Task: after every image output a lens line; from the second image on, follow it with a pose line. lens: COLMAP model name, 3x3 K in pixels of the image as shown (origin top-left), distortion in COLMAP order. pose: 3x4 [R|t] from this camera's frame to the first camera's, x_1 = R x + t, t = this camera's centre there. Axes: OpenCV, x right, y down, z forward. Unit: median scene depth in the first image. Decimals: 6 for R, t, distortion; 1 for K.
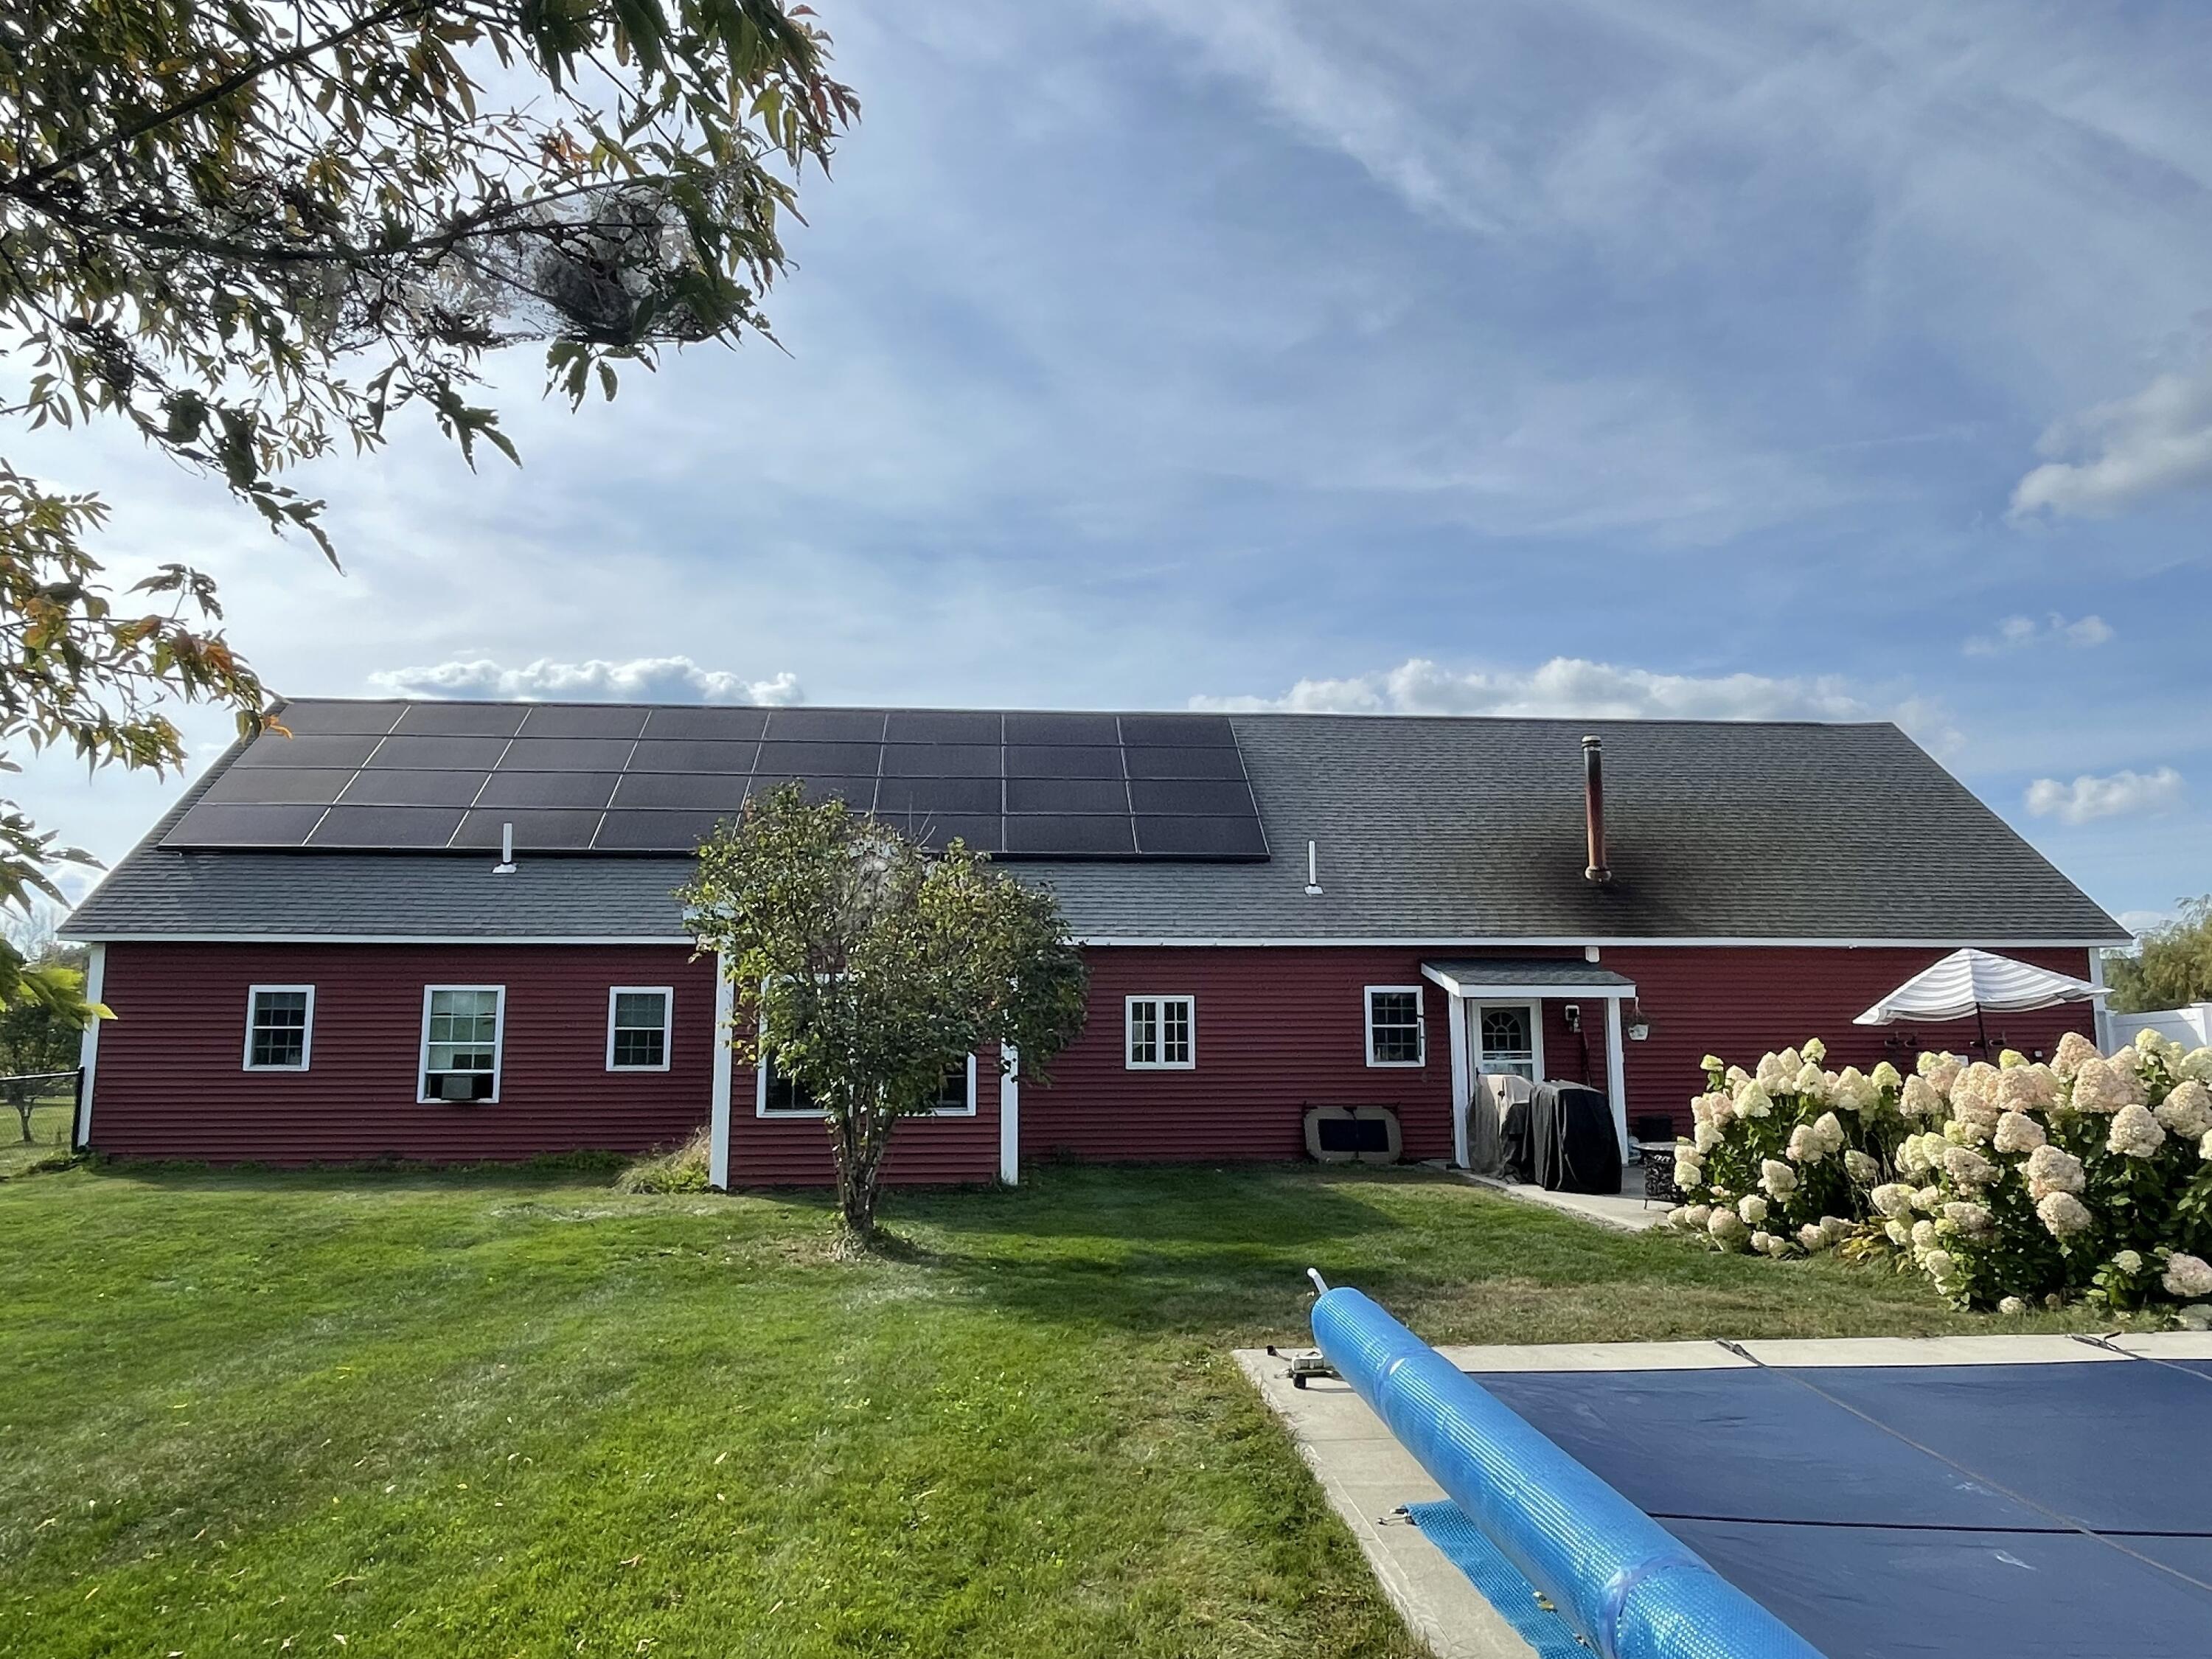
lens RADIAL K [[1382.8, 0, 1106.0], [0, 1382.8, 829.5], [0, 0, 1]] dist [-0.005817, -0.000624]
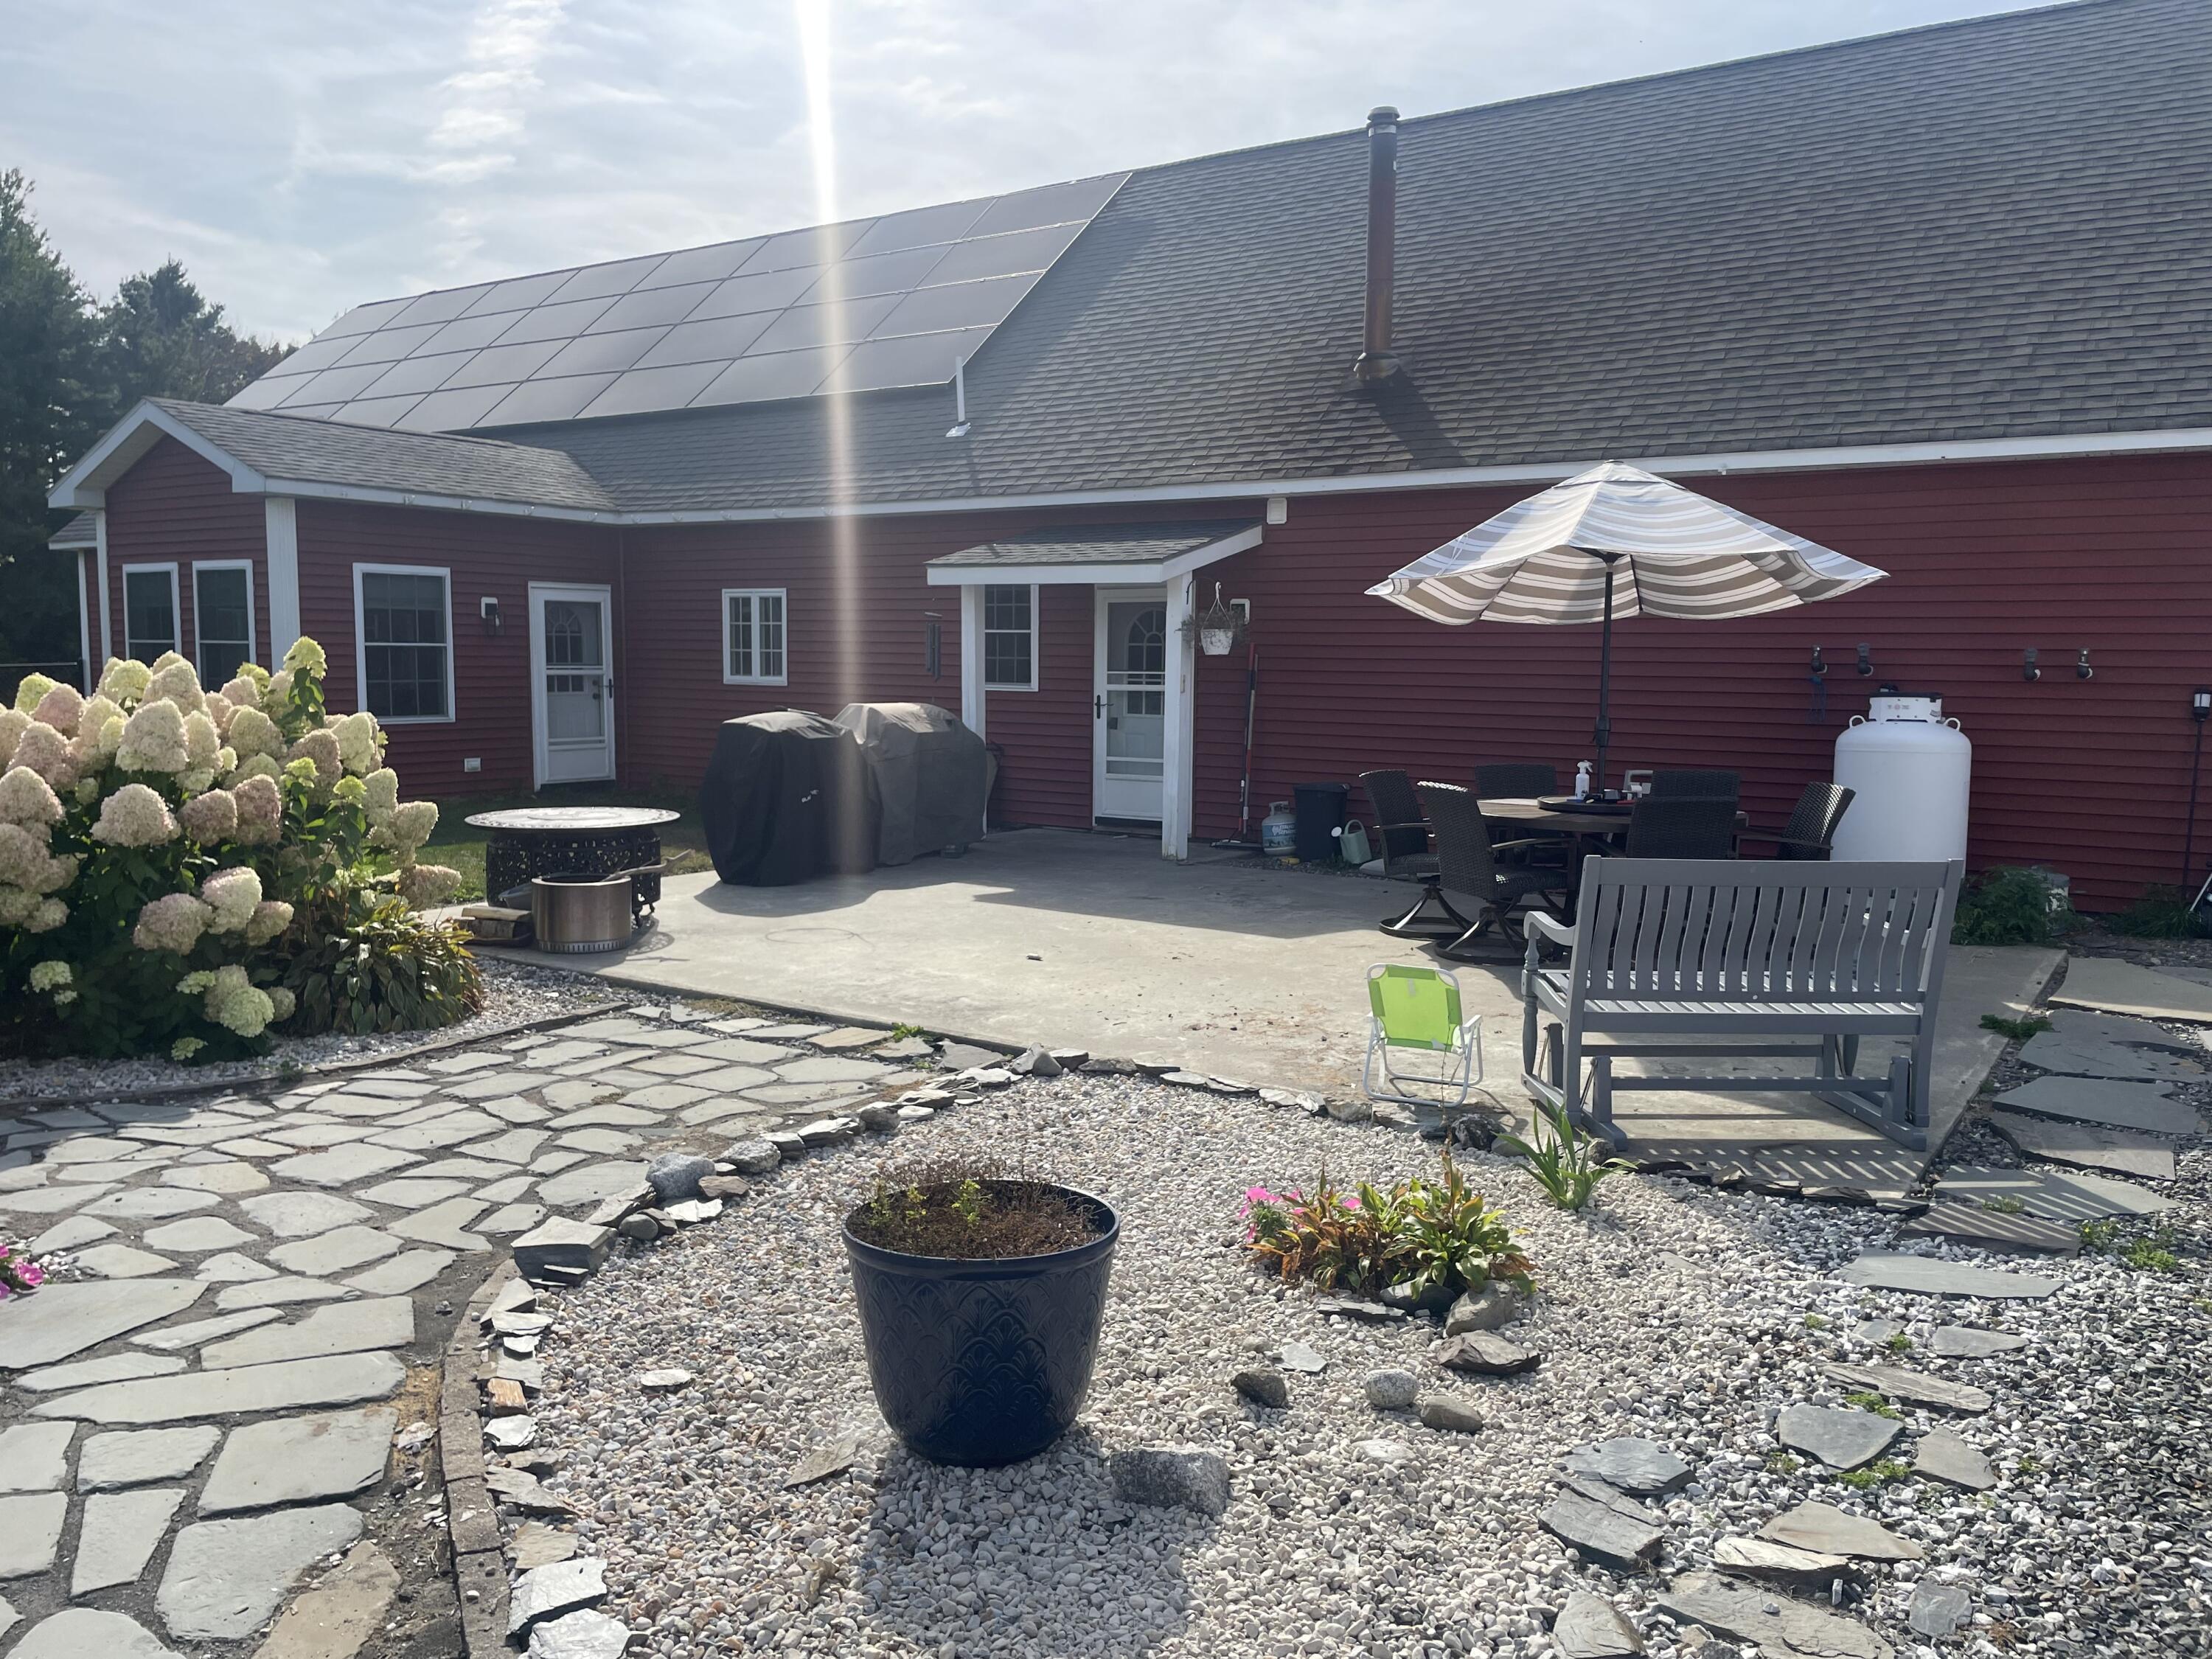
lens RADIAL K [[1714.4, 0, 1106.0], [0, 1714.4, 829.5], [0, 0, 1]] dist [0.000182, 0.000955]
pose [[0.777075, 0.077400, -0.624631, 0.786019], [0.074901, 0.973986, 0.213872, 0.062640], [0.624936, -0.212980, 0.751063, 0.389016]]
